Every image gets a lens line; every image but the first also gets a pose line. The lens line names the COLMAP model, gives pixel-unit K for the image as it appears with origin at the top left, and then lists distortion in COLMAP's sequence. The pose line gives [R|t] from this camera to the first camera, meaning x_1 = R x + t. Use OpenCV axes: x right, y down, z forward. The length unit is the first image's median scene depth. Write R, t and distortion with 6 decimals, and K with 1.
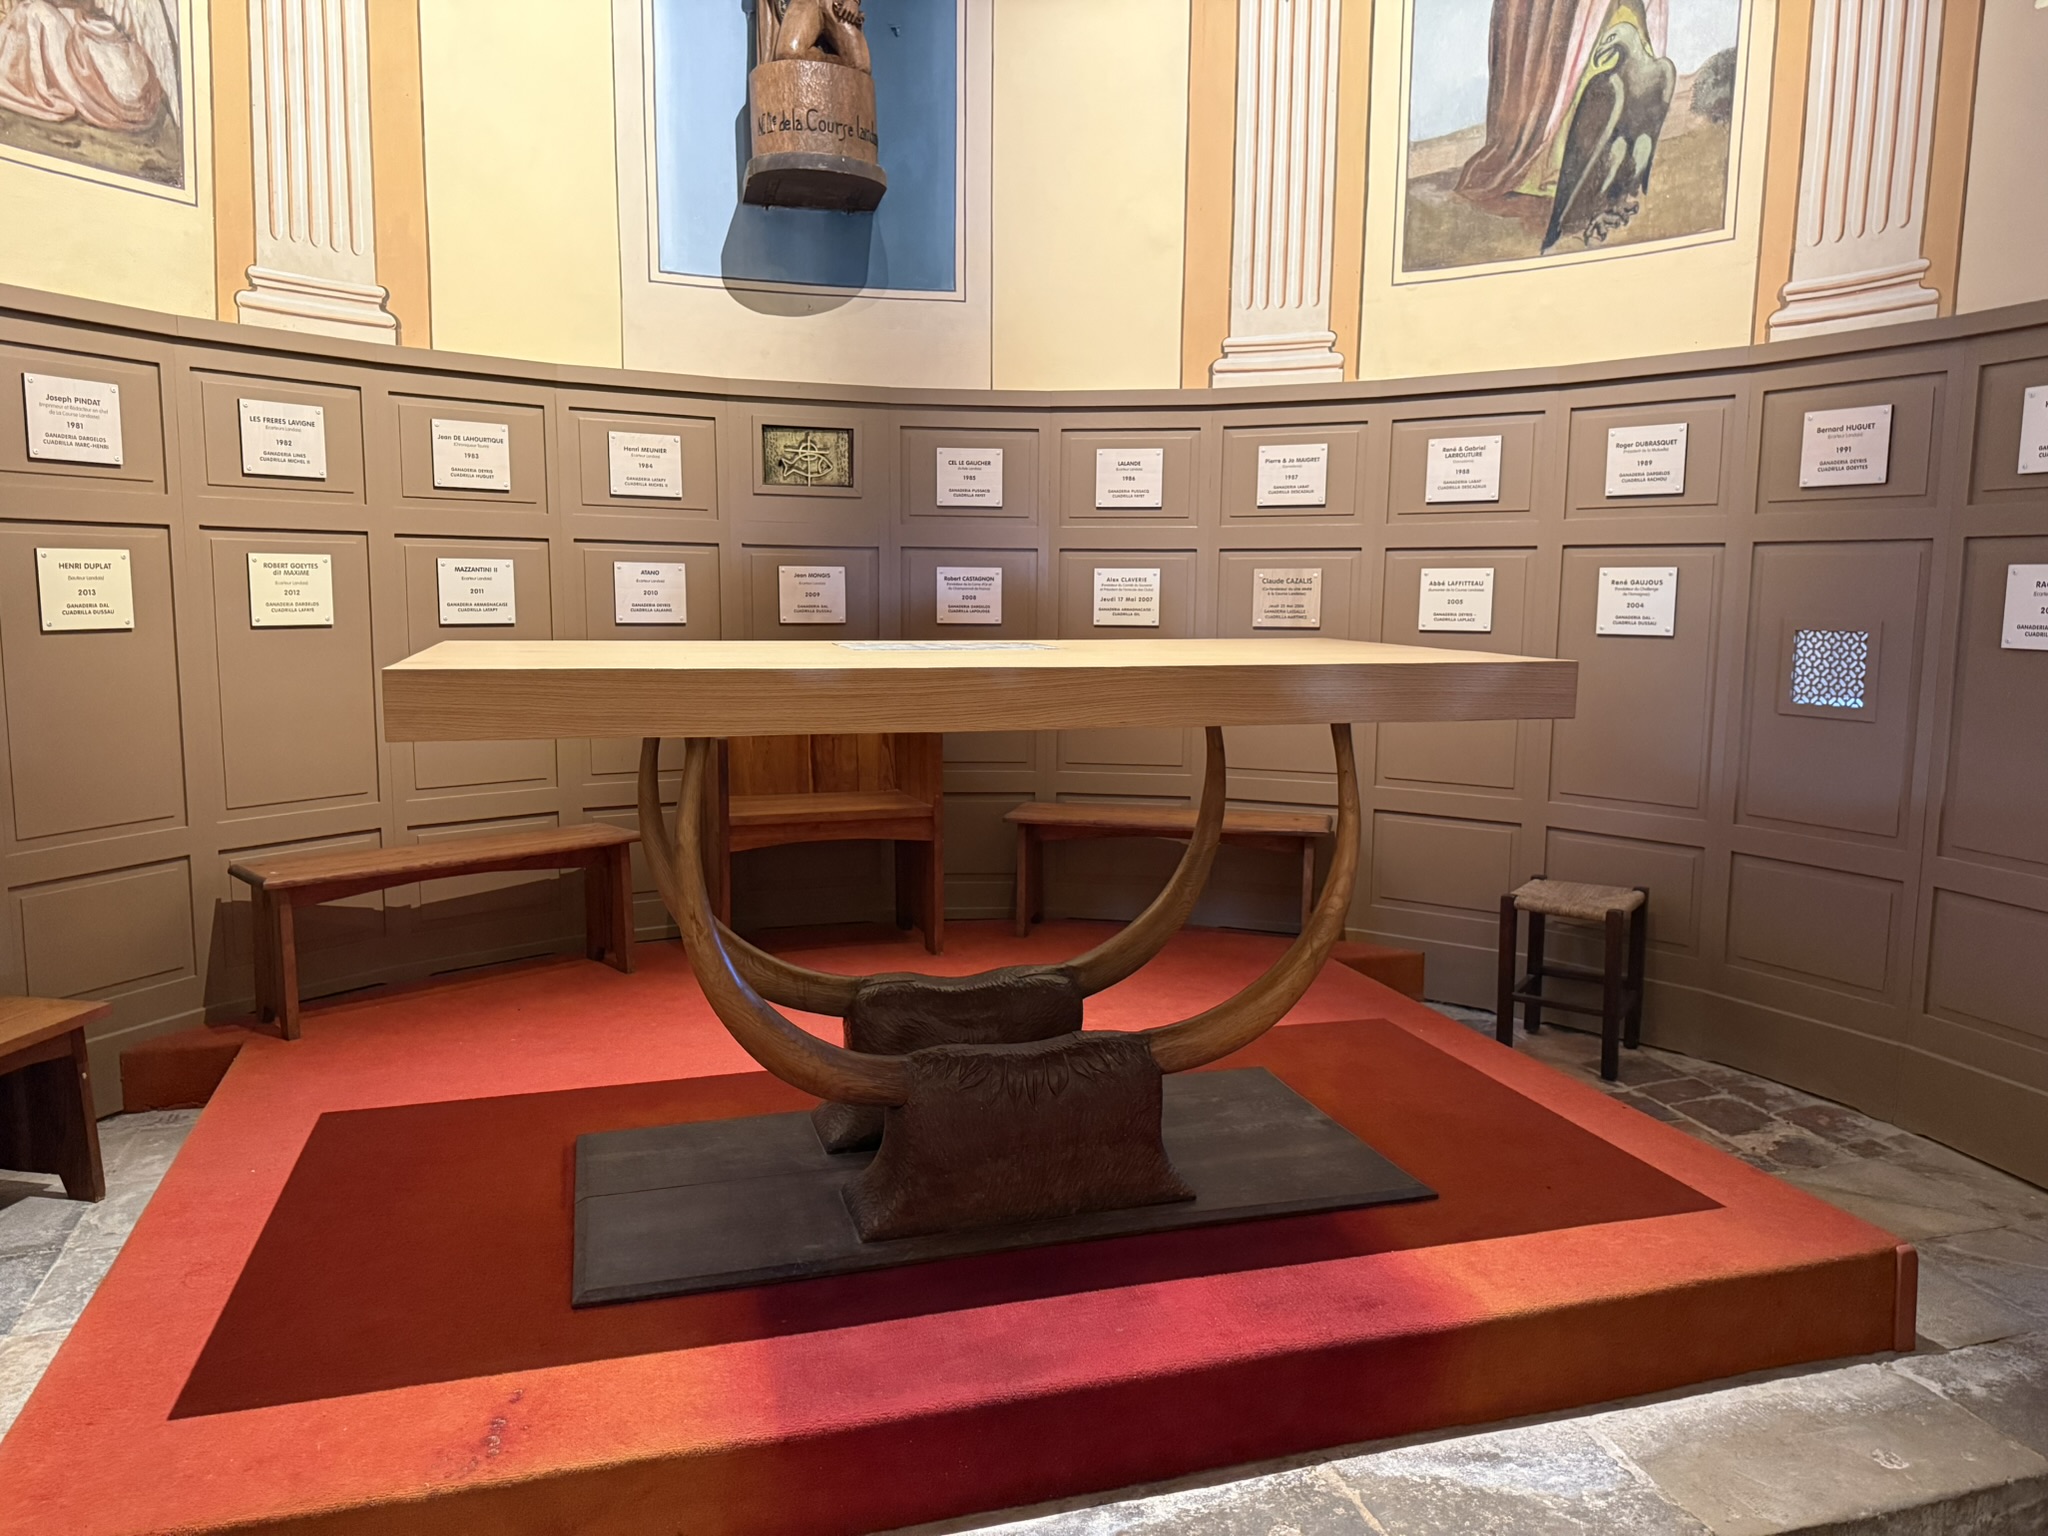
lens RADIAL K [[1433.4, 0, 1028.6], [0, 1433.4, 763.3], [0, 0, 1]] dist [0.052944, -0.079370]
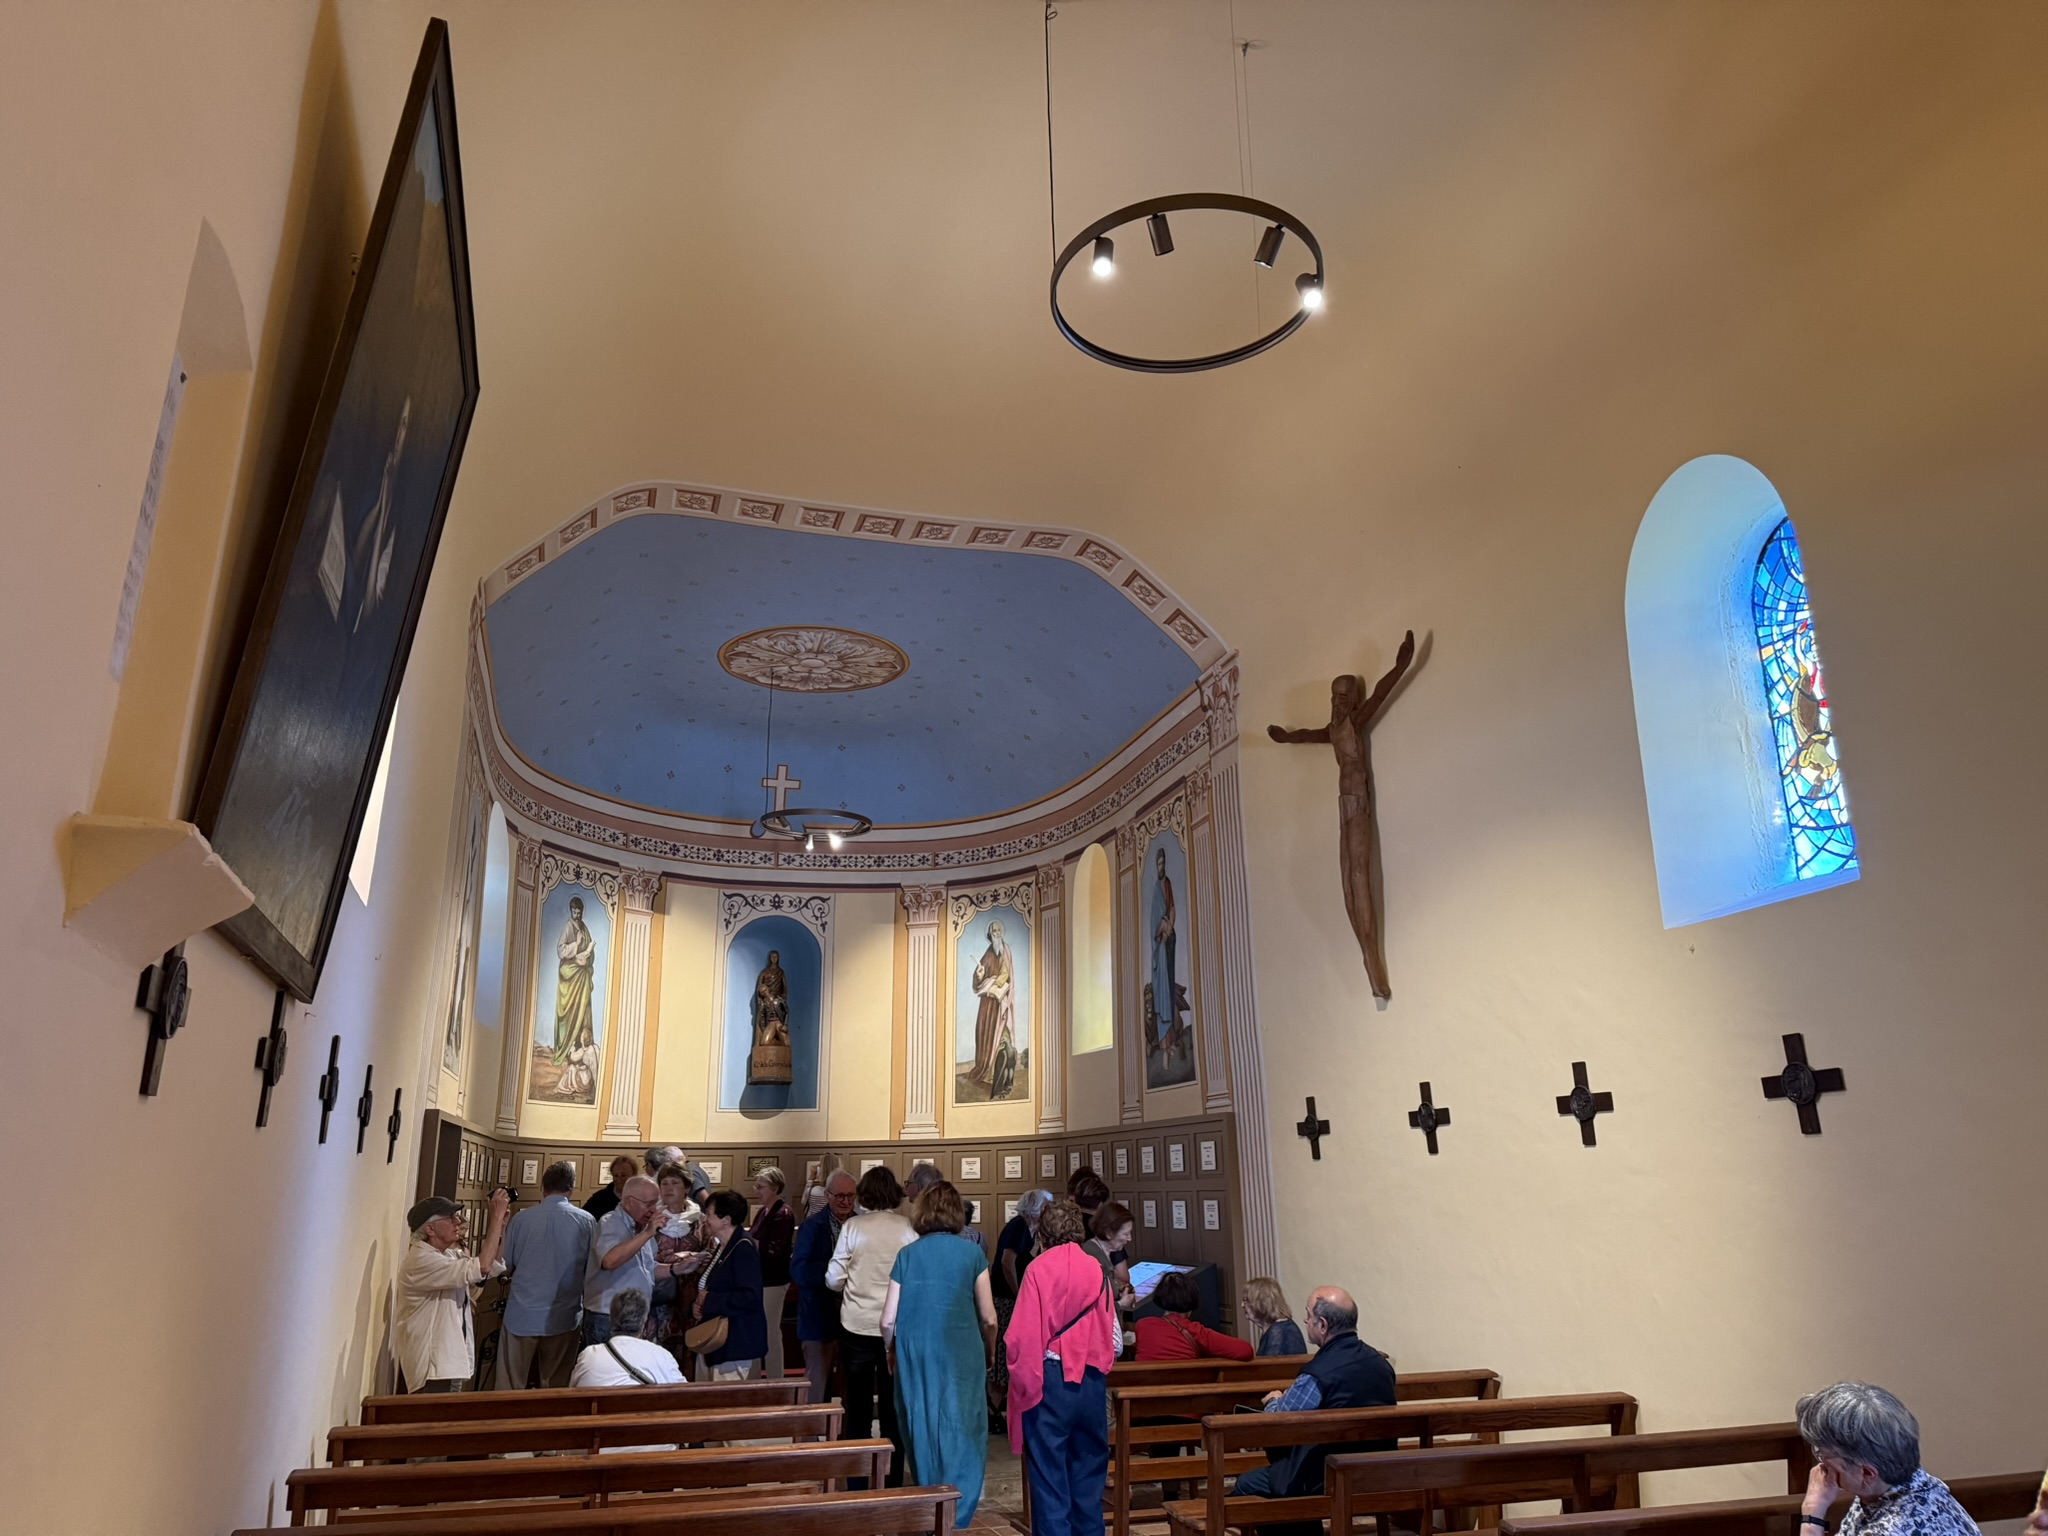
lens RADIAL K [[1404.6, 0, 1012.4], [0, 1404.6, 783.0], [0, 0, 1]] dist [0.180902, -0.373677]
pose [[0.999837, -0.017012, 0.005983, 0.406510], [0.017989, 0.917827, -0.396572, 0.269481], [0.001255, 0.396615, 0.917984, -2.298890]]
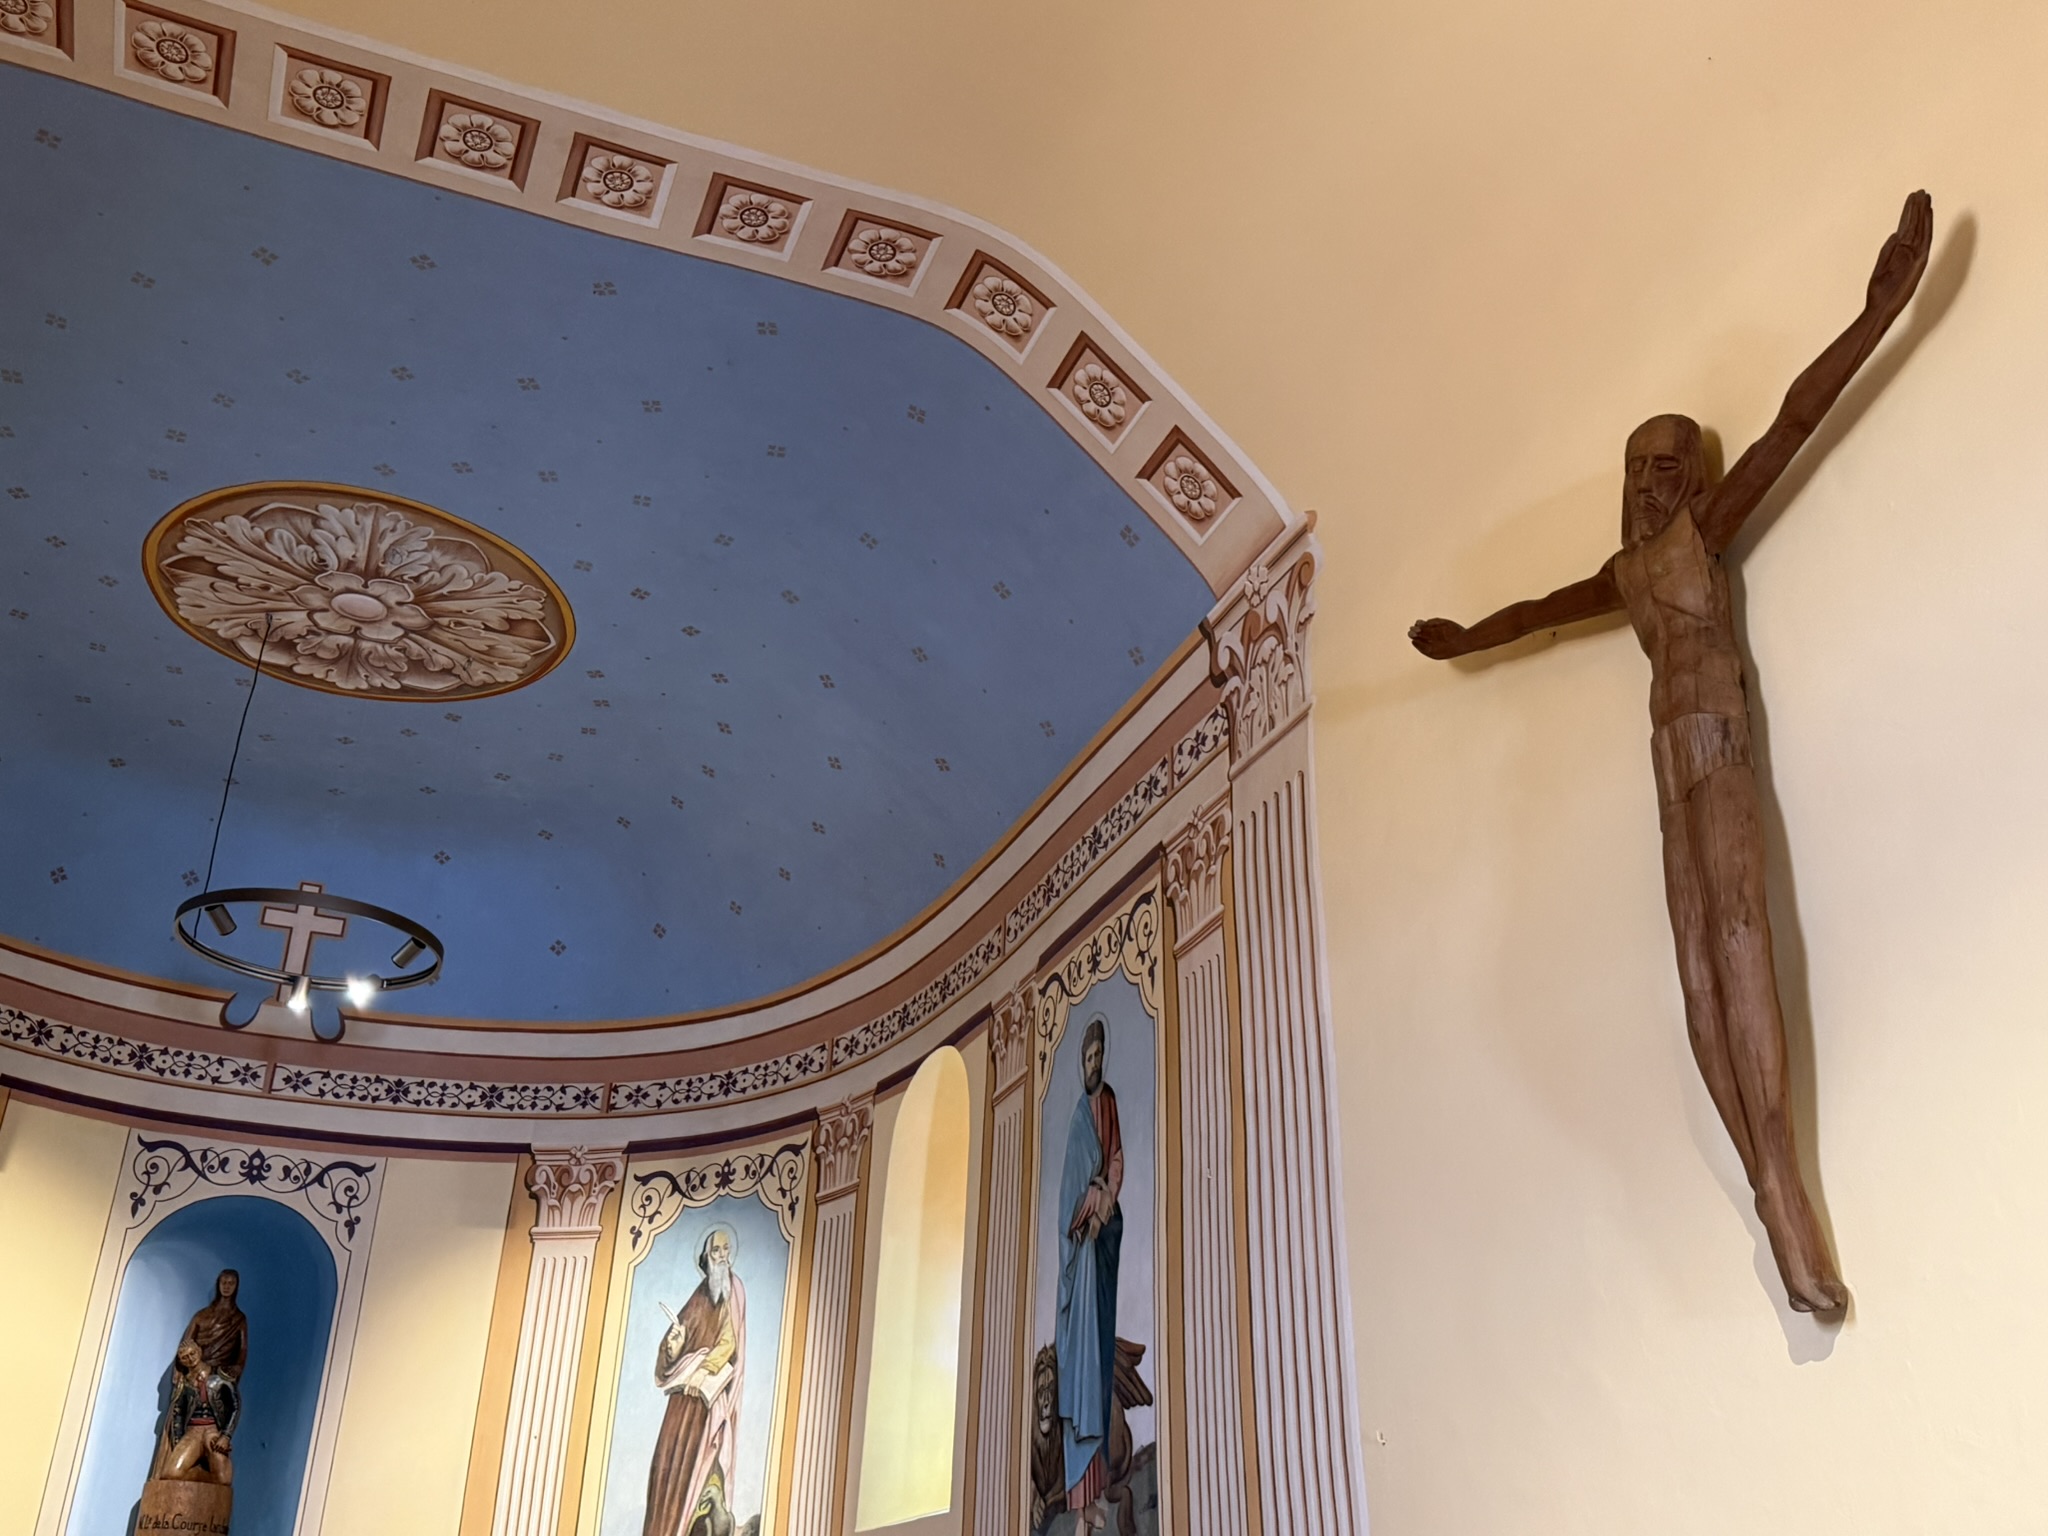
lens RADIAL K [[1948.1, 0, 1023.3], [0, 1948.1, 781.8], [0, 0, 1]] dist [0.172291, -0.382214]
pose [[0.993462, 0.065184, 0.093728, 0.480753], [-0.000902, 0.825436, -0.564495, 0.071969], [-0.114163, 0.560719, 0.820098, -1.205871]]
